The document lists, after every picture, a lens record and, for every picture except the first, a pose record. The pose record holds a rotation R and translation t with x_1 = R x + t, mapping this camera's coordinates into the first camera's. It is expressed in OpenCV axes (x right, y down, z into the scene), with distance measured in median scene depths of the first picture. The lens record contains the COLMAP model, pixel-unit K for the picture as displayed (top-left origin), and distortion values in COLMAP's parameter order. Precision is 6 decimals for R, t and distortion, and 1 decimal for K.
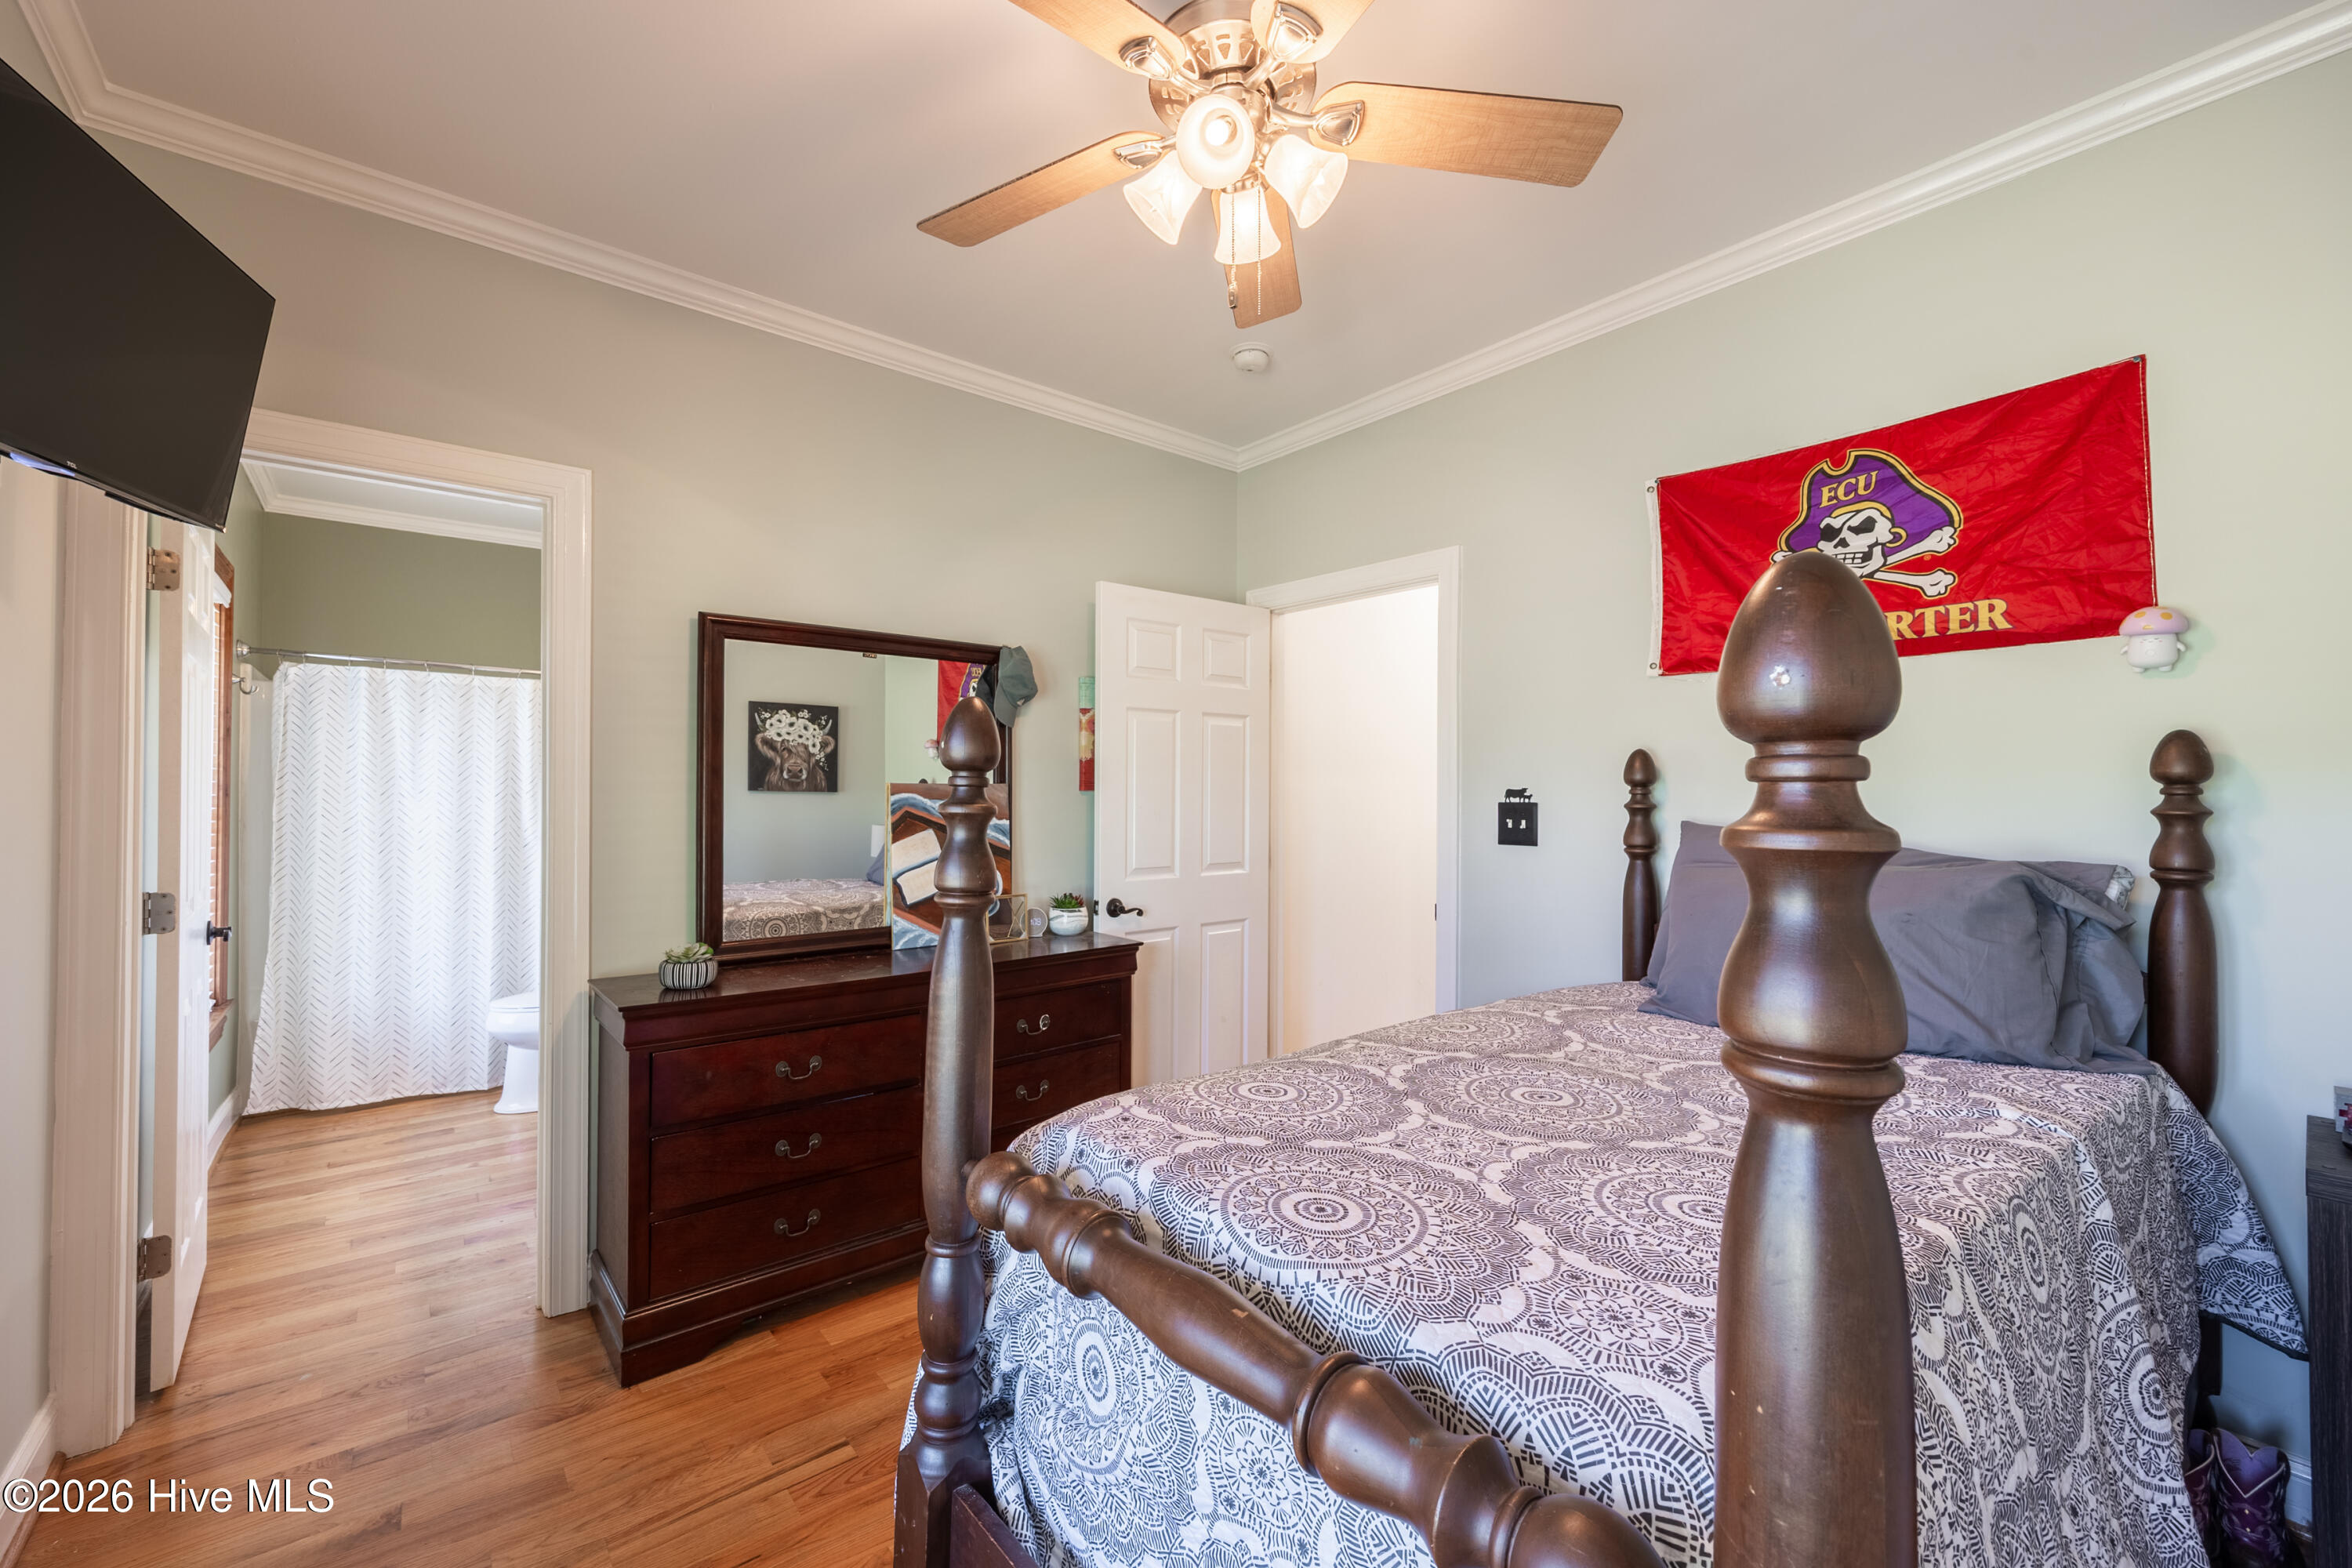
lens RADIAL K [[931.9, 0, 1167.9], [0, 931.9, 779.3], [0, 0, 1]] dist [-0.000882, -0.000250]
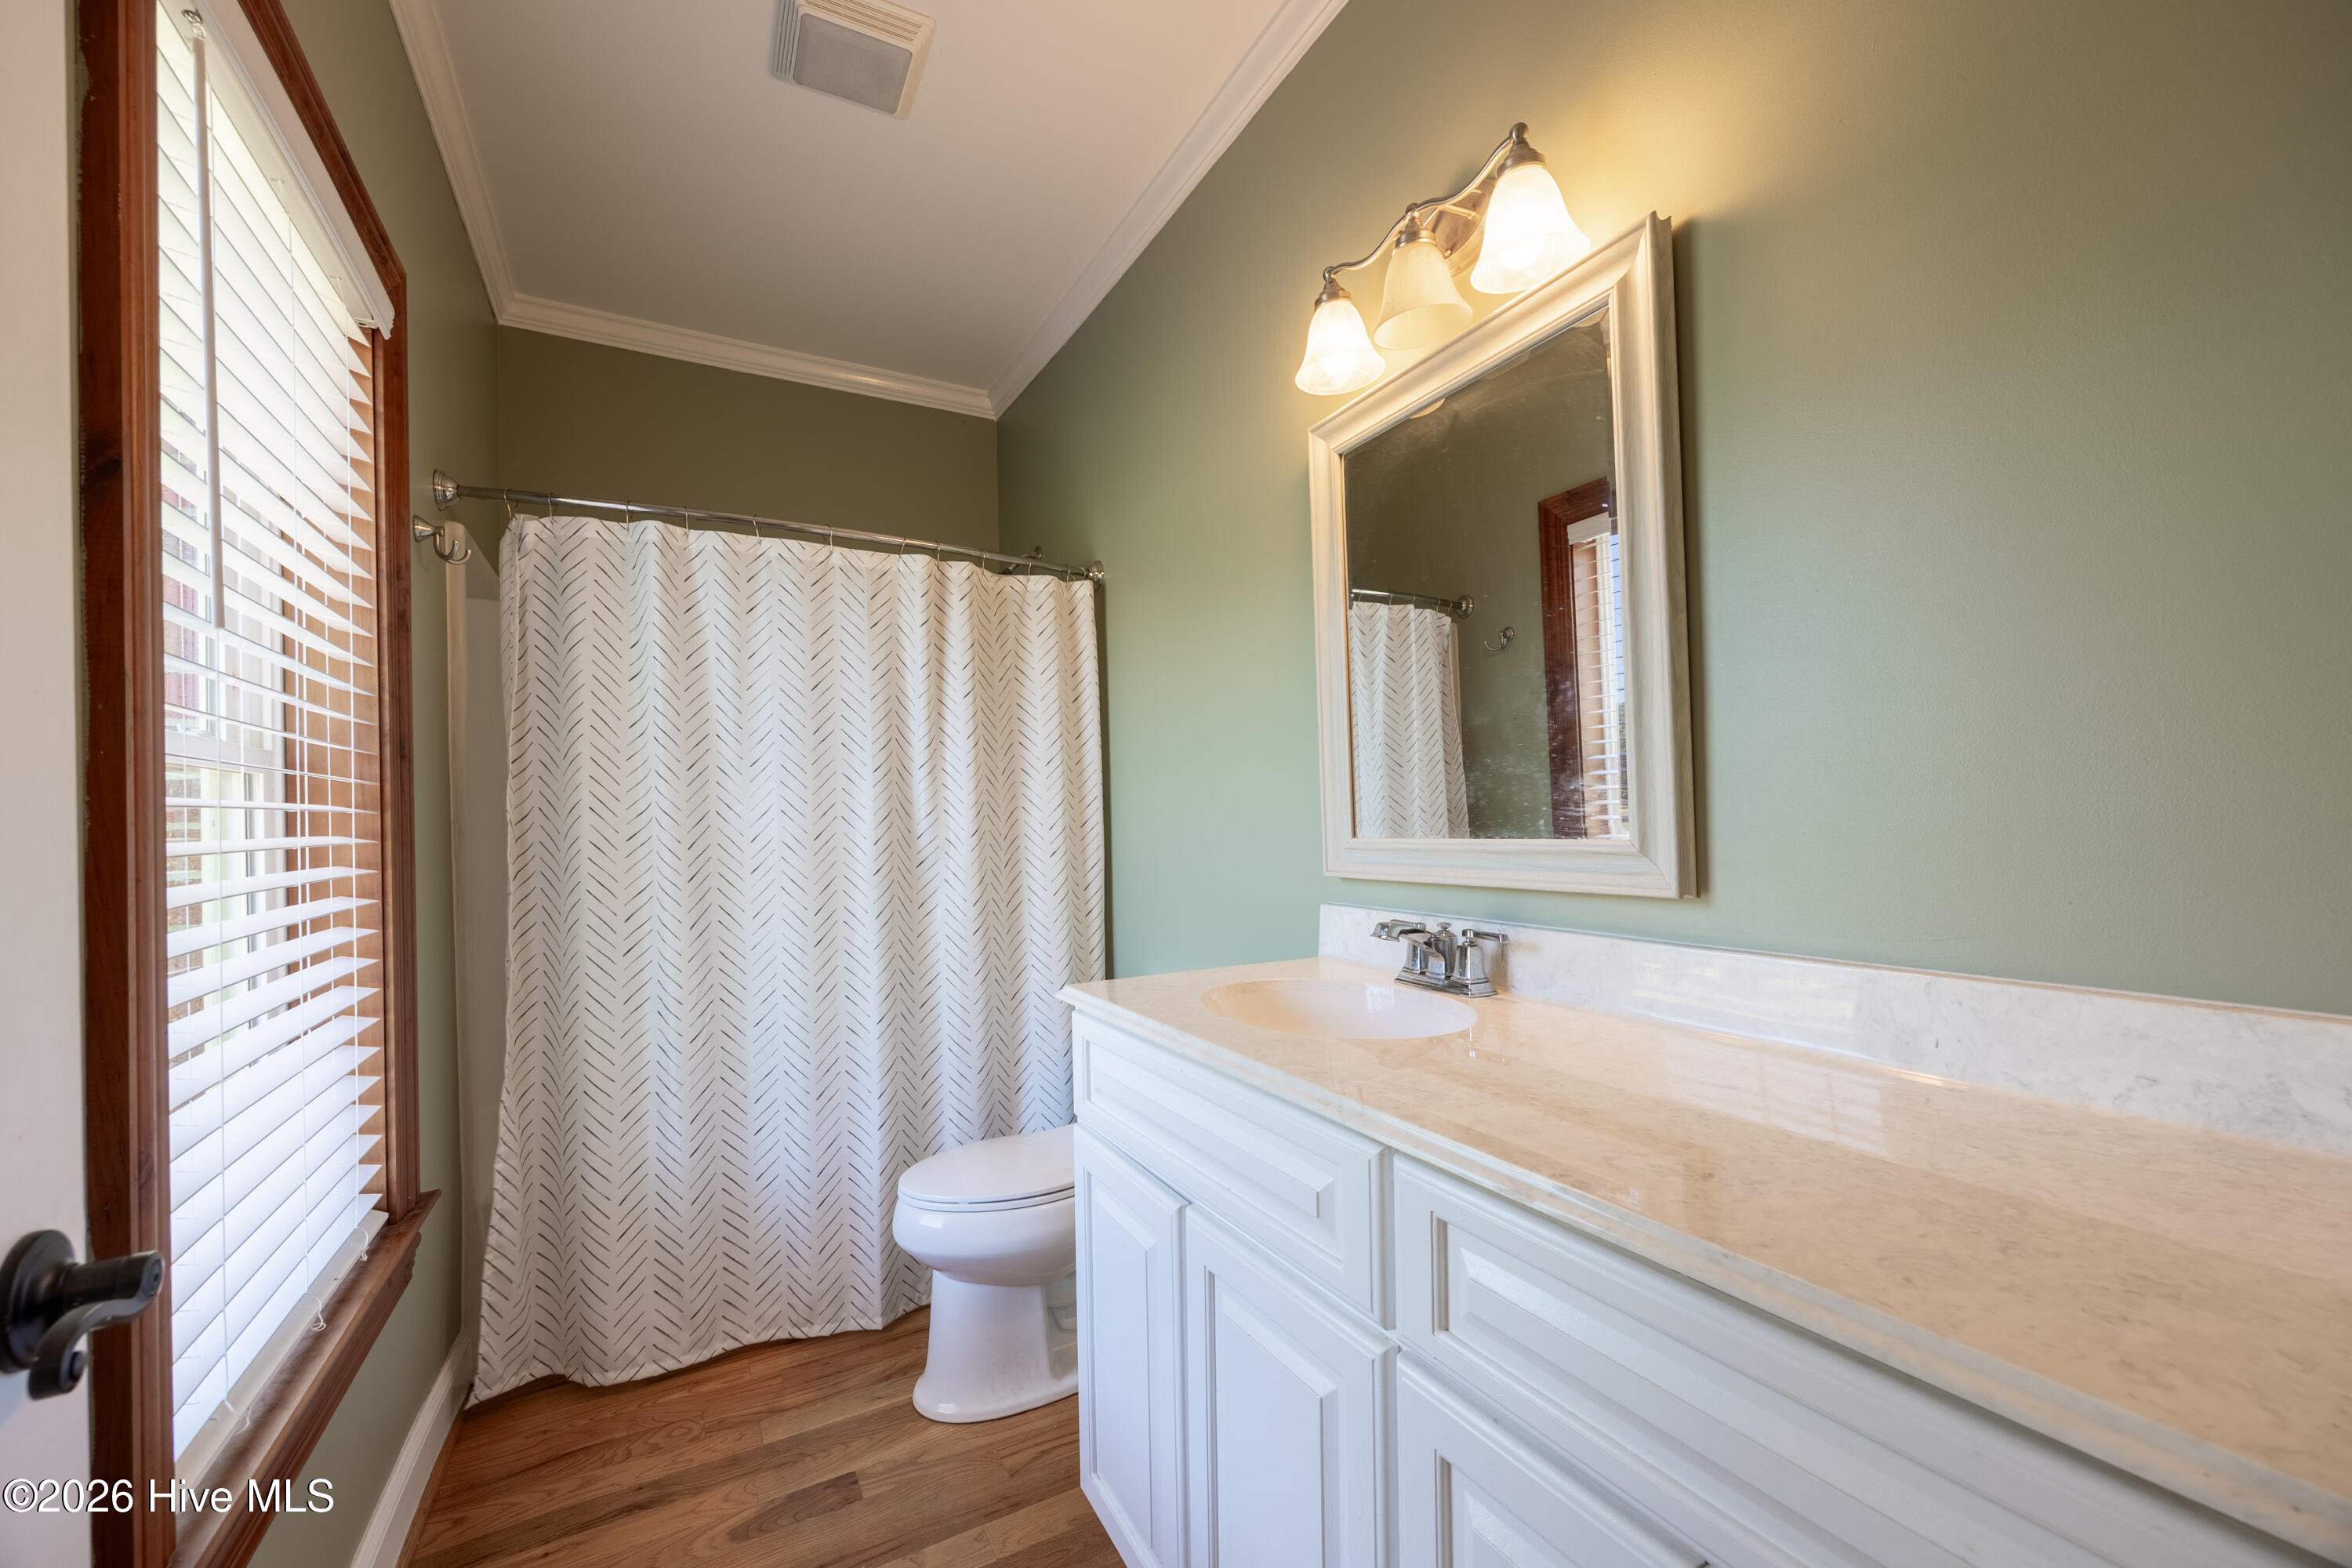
lens RADIAL K [[943.5, 0, 1184.8], [0, 943.5, 808.4], [0, 0, 1]] dist [-0.000237, 0.000168]
pose [[0.980960, -0.029790, -0.191912, -0.481206], [0.030244, 0.999542, -0.000566, 0.048427], [0.191841, -0.005249, 0.981412, 0.545835]]
